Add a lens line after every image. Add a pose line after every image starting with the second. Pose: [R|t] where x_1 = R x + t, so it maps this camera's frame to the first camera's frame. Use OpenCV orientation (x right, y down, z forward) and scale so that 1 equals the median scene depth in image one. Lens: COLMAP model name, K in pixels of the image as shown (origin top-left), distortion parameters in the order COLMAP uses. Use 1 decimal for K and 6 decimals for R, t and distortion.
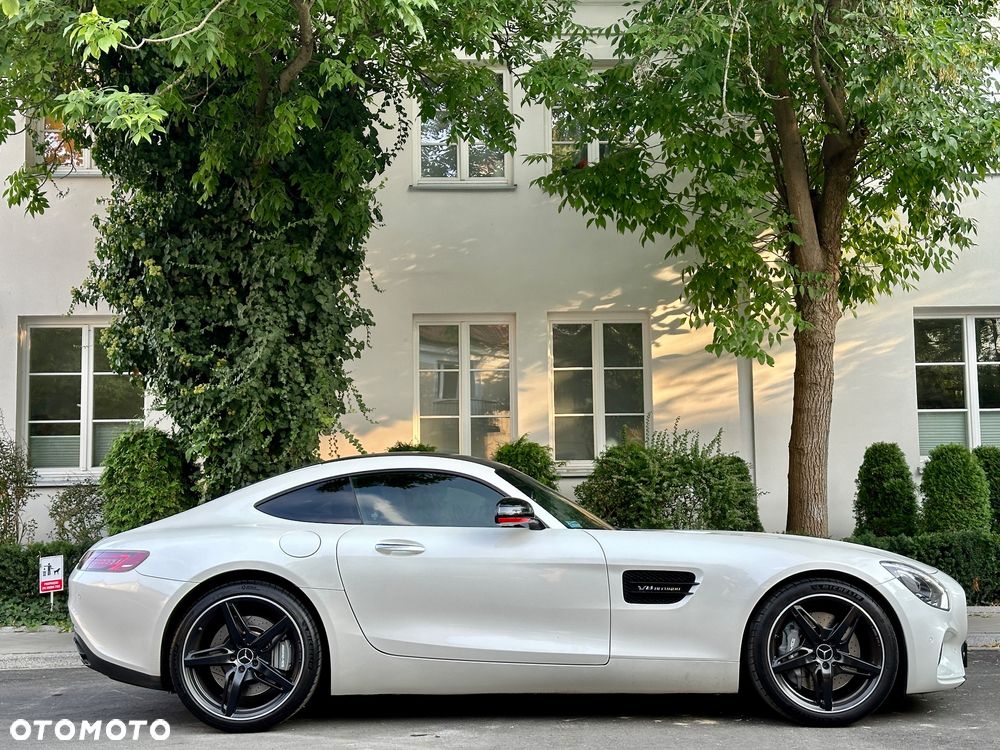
lens RADIAL K [[1373.2, 0, 503.1], [0, 1373.2, 375.2], [0, 0, 1]] dist [0.146559, -0.120681]
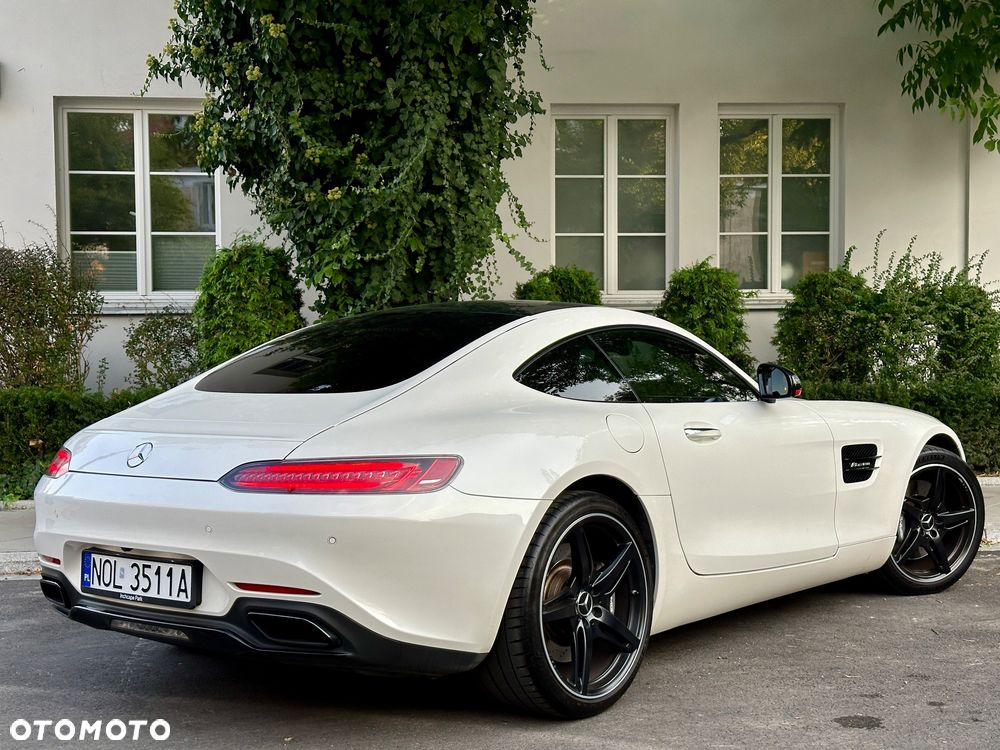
lens RADIAL K [[1373.2, 0, 503.1], [0, 1373.2, 375.2], [0, 0, 1]] dist [0.146559, -0.120681]
pose [[0.998596, 0.005329, 0.052708, -0.162208], [-0.012197, 0.991327, 0.130854, 0.008345], [-0.051554, -0.131313, 0.990000, 0.225872]]
